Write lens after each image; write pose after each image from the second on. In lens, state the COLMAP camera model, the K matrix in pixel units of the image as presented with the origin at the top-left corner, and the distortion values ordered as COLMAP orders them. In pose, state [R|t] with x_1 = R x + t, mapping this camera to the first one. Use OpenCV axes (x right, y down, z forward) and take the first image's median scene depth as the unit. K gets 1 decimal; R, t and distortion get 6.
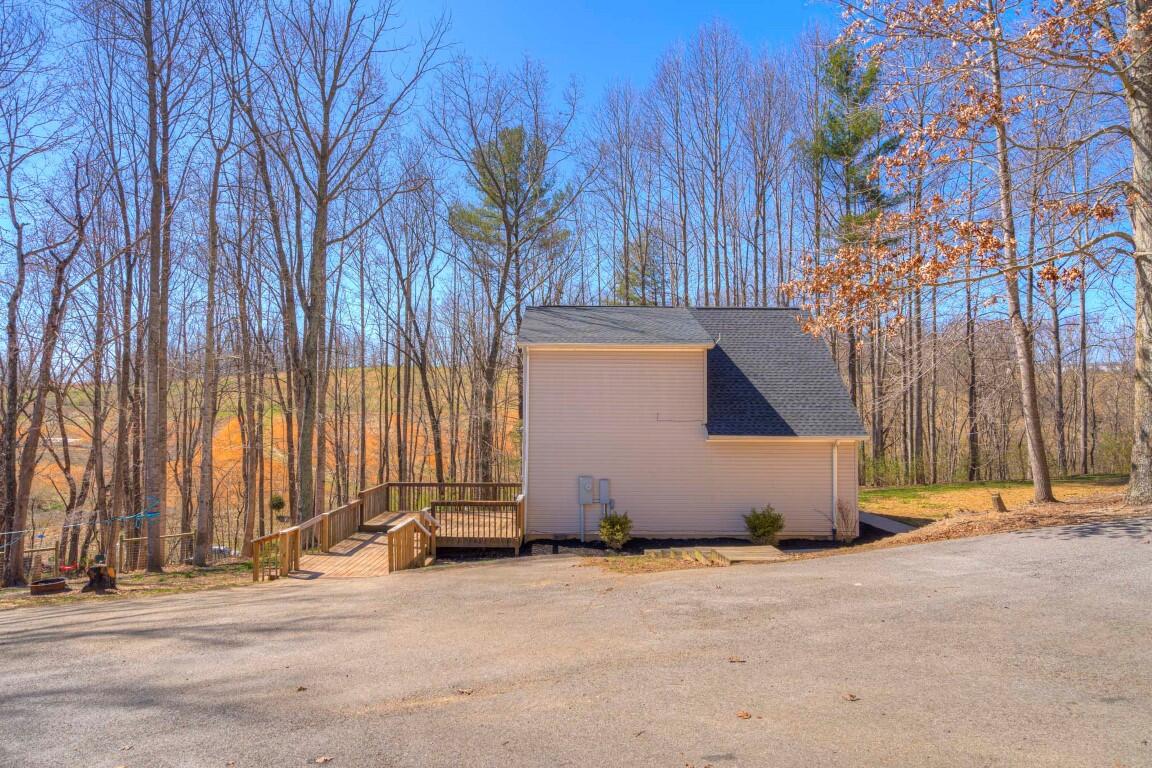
lens RADIAL K [[663.4, 0, 571.3], [0, 663.4, 389.4], [0, 0, 1]] dist [-0.001807, -0.000476]
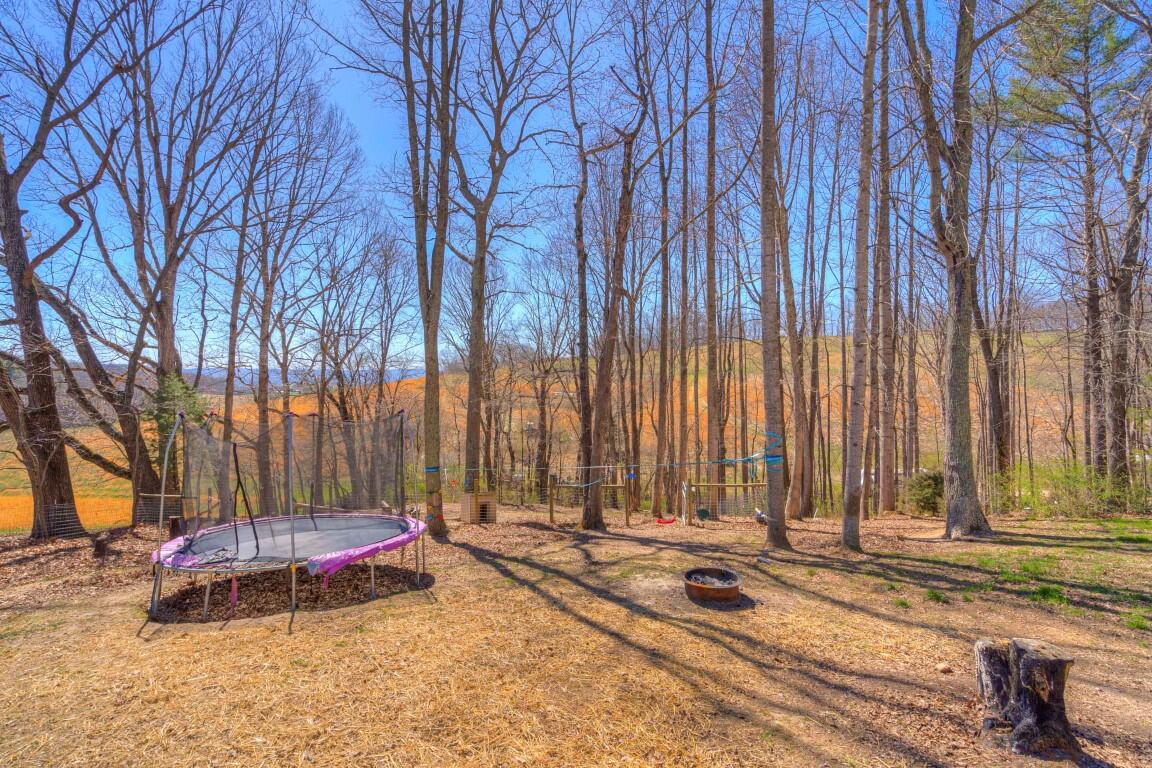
lens RADIAL K [[523.2, 0, 575.2], [0, 523.2, 380.3], [0, 0, 1]] dist [-0.001124, -0.000295]
pose [[0.809545, -0.005680, -0.587030, -0.270131], [0.022706, 0.999508, 0.021641, 0.053243], [0.586618, -0.030849, 0.809276, 0.262744]]
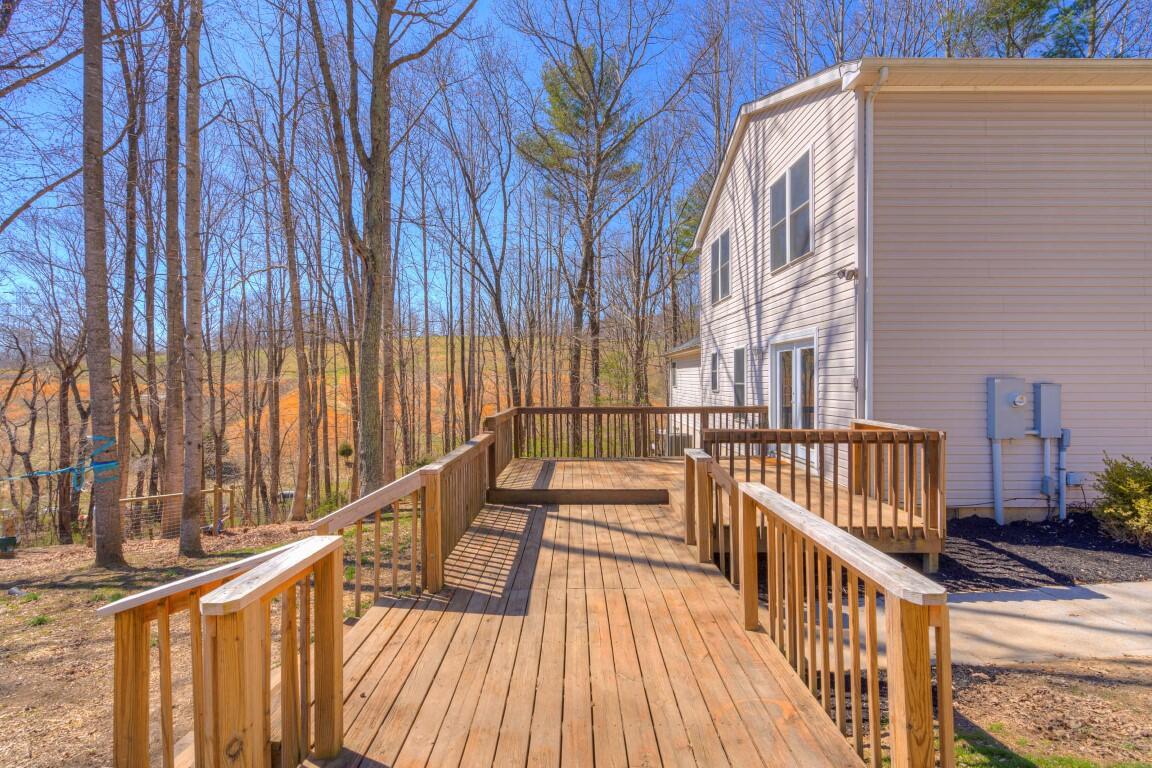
lens RADIAL K [[523.2, 0, 575.2], [0, 523.2, 380.3], [0, 0, 1]] dist [-0.001124, -0.000295]
pose [[0.999928, -0.009051, -0.007869, -0.127125], [0.009343, 0.999238, 0.037909, 0.057759], [0.007520, -0.037980, 0.999250, 0.319834]]
